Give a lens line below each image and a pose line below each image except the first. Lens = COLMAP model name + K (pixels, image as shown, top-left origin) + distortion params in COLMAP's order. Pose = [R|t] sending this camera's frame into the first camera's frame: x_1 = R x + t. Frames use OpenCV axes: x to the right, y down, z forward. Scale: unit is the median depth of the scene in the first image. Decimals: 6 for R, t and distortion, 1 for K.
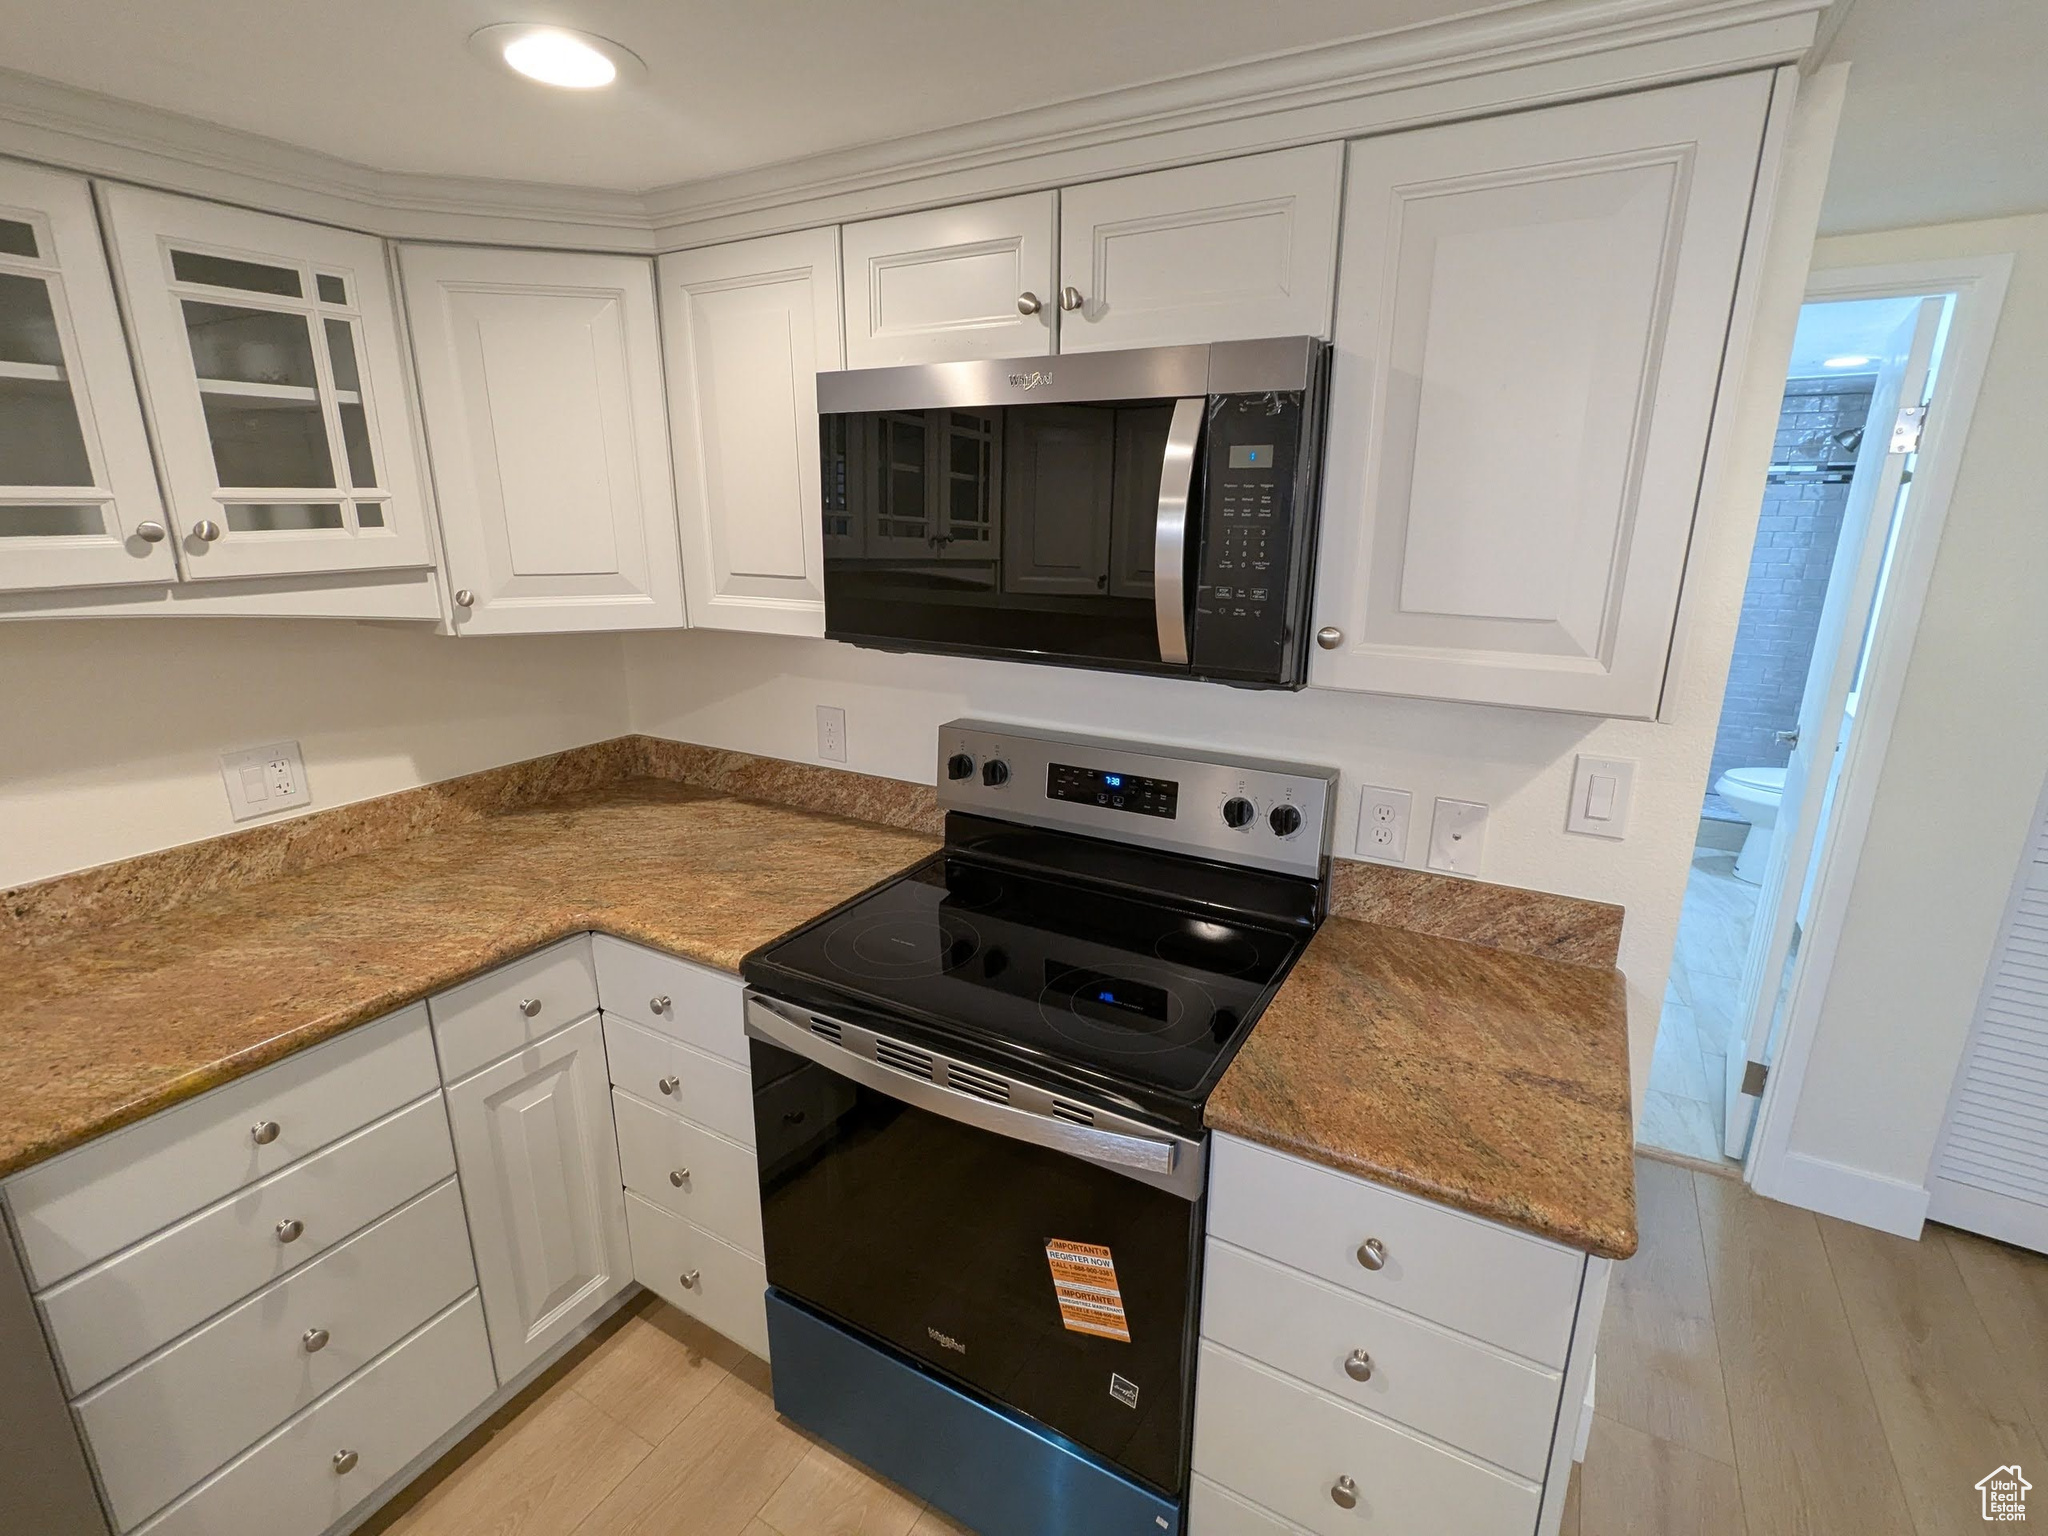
lens RADIAL K [[968.0, 0, 1024.2], [0, 968.0, 762.0], [0, 0, 1]] dist [-0.000343, 0.000122]
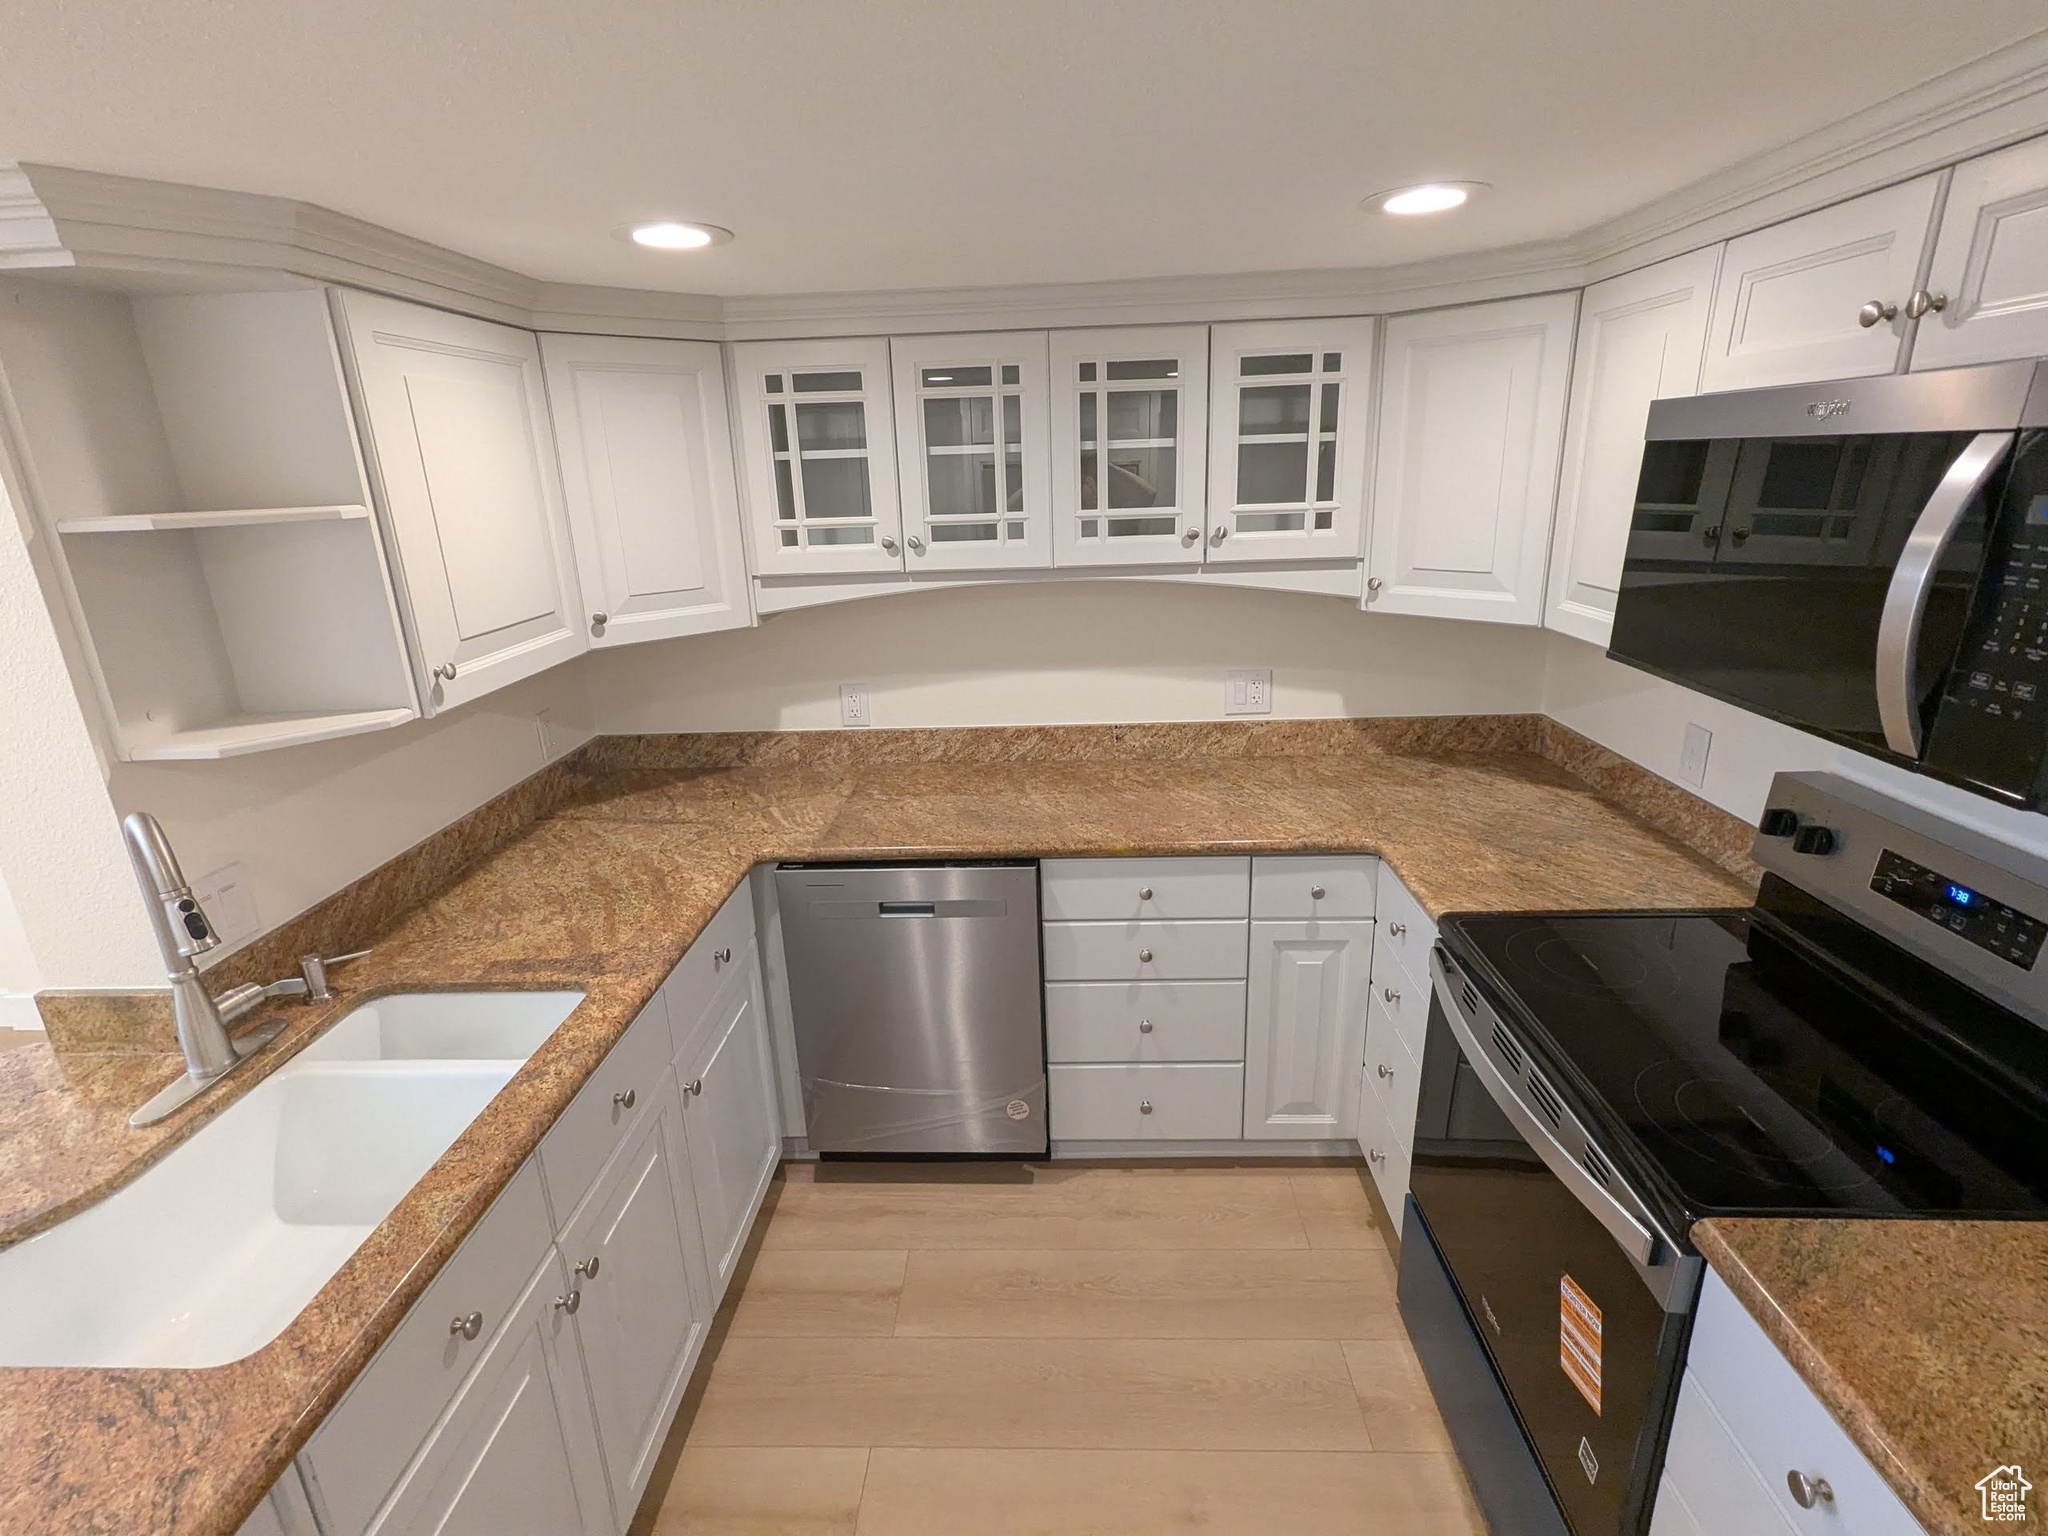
lens RADIAL K [[968.0, 0, 1024.2], [0, 968.0, 762.0], [0, 0, 1]] dist [-0.000343, 0.000122]
pose [[0.461222, 0.245835, -0.852548, 0.403653], [-0.201091, 0.964811, 0.169418, -0.067460], [0.864197, 0.093300, 0.494428, -0.035706]]
